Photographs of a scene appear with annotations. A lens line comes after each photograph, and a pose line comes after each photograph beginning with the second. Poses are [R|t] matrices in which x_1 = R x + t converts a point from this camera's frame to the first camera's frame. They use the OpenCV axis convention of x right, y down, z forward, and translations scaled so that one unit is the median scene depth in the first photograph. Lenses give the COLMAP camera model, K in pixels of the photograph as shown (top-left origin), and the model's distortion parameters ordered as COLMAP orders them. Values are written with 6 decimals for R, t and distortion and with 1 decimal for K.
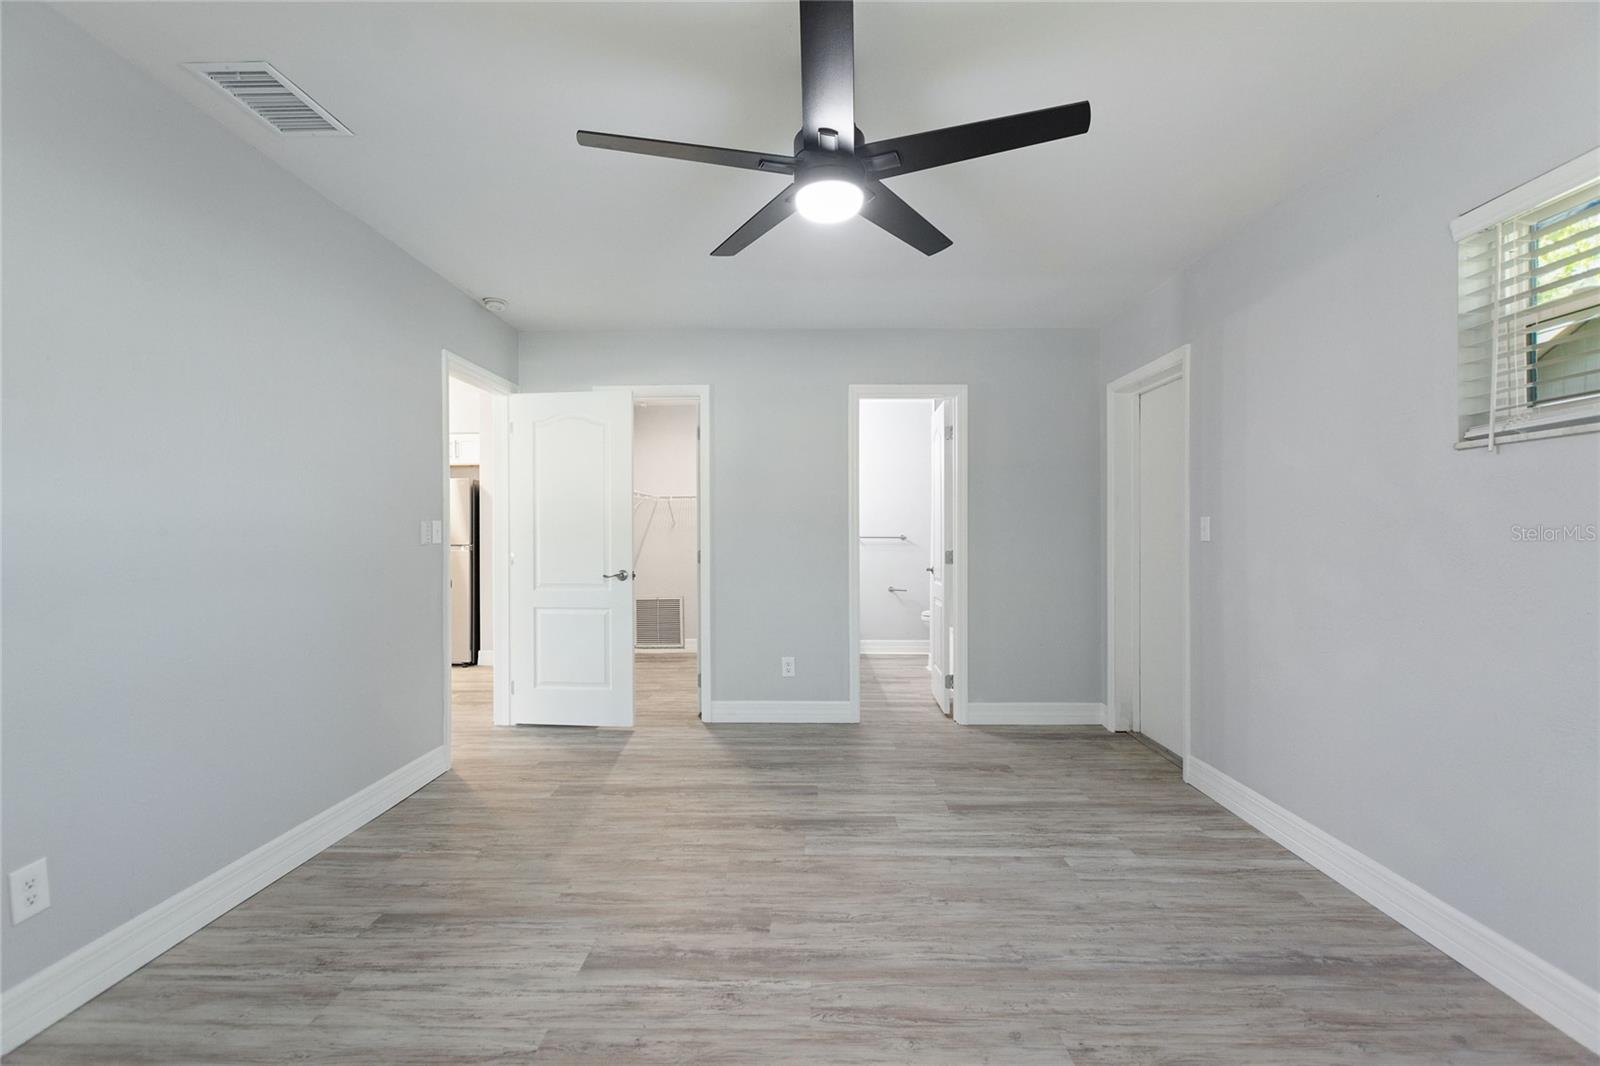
lens RADIAL K [[700.9, 0, 799.3], [0, 700.9, 534.6], [0, 0, 1]] dist [-0.000519, -0.000392]
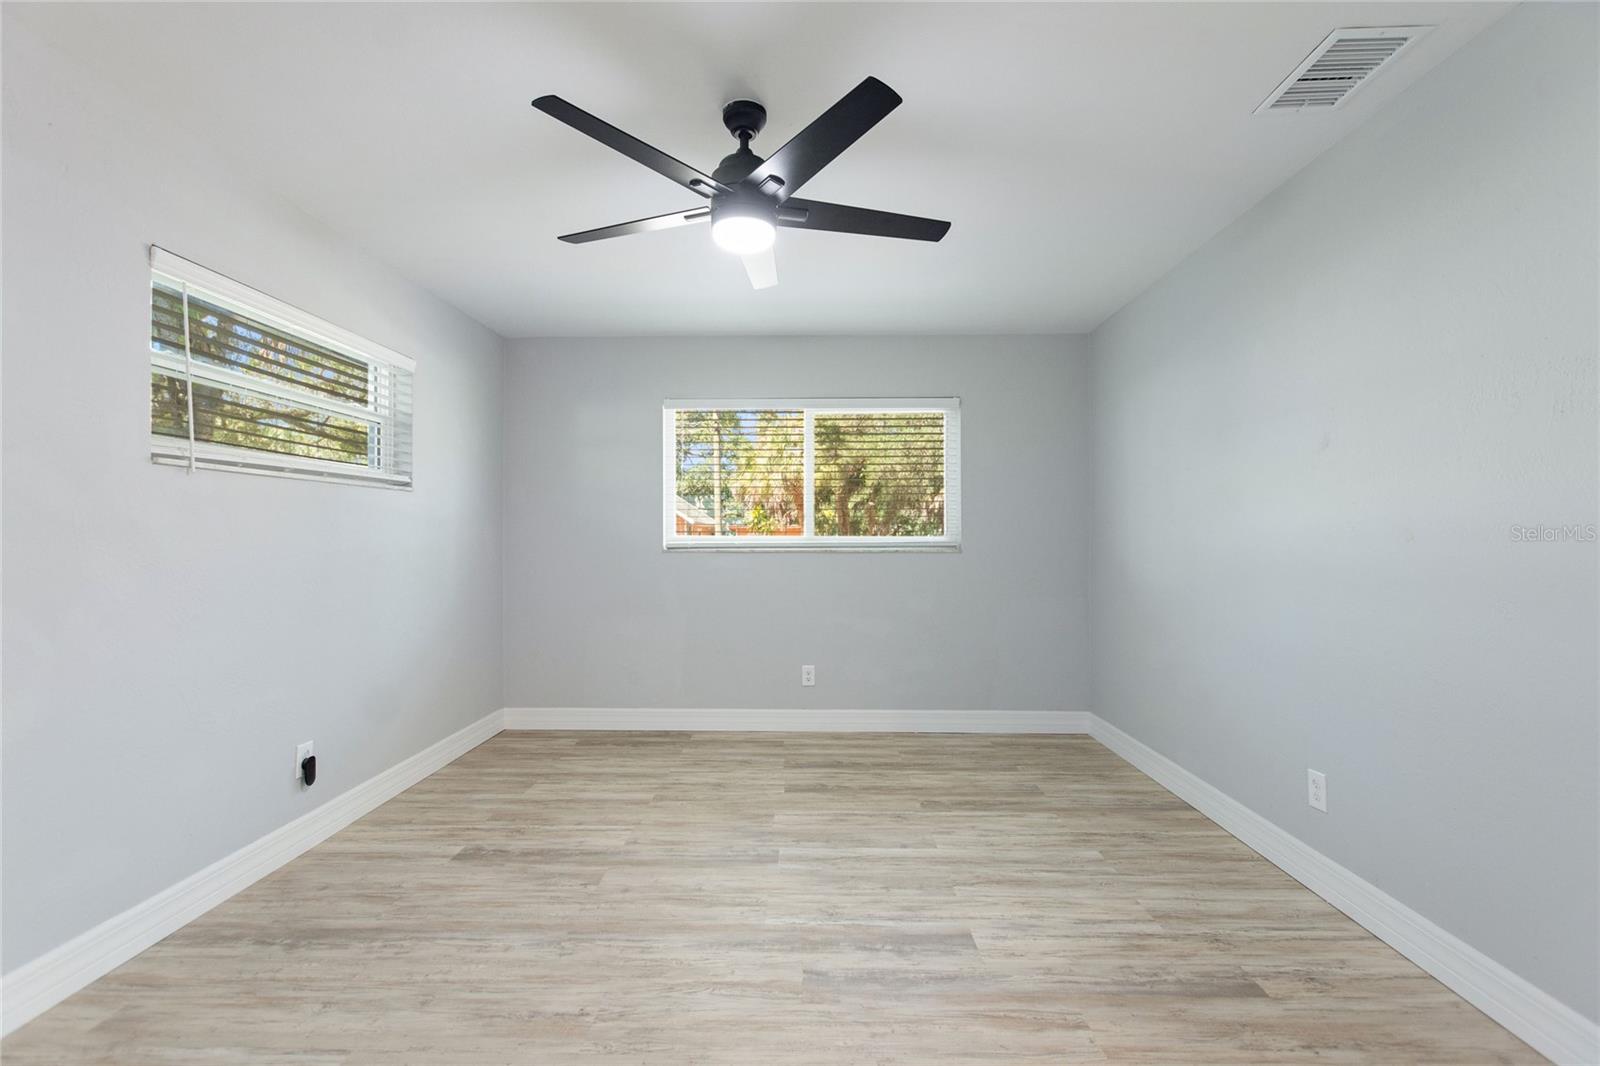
lens RADIAL K [[700.9, 0, 800.7], [0, 700.9, 535.2], [0, 0, 1]] dist [-0.000519, -0.000392]
pose [[-0.999997, 0.002440, -0.000673, -0.043252], [0.002440, 0.999997, -0.000915, -0.008189], [0.000671, -0.000917, -0.999999, 2.086157]]
